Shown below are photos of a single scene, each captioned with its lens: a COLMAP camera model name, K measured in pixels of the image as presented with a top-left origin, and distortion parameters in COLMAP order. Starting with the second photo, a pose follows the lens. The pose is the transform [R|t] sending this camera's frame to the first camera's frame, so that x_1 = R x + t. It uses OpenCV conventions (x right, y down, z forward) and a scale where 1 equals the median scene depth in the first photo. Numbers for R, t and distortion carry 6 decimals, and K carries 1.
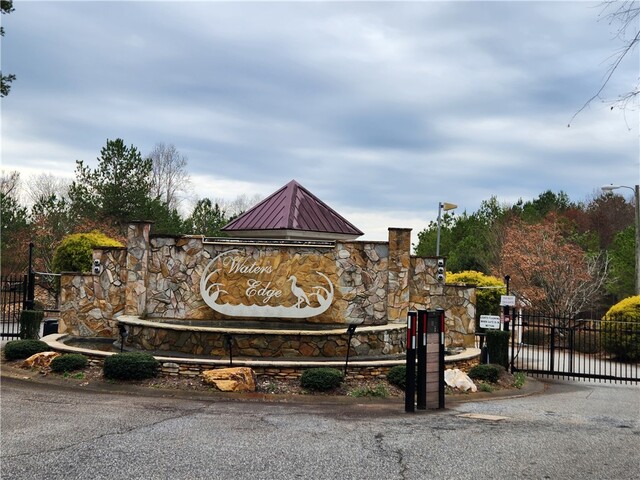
lens RADIAL K [[774.9, 0, 320.0], [0, 774.9, 240.0], [0, 0, 1]] dist [0.126159, -0.036204]
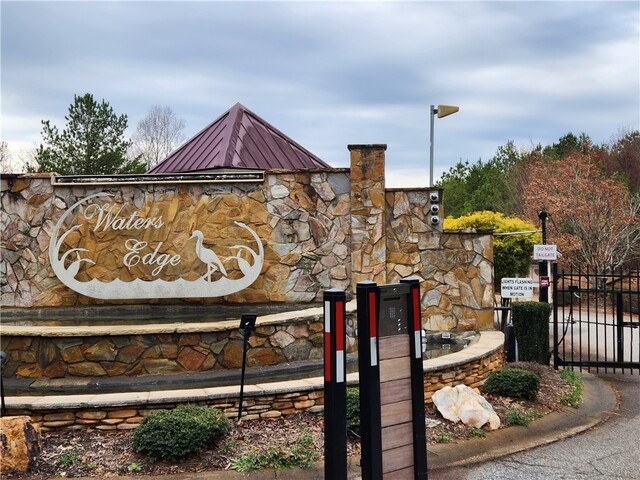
lens RADIAL K [[774.9, 0, 320.0], [0, 774.9, 240.0], [0, 0, 1]] dist [0.126159, -0.036204]
pose [[0.998512, -0.049311, -0.023300, 0.076815], [0.050379, 0.997589, 0.047722, 0.028932], [0.020891, -0.048824, 0.998589, 0.374678]]
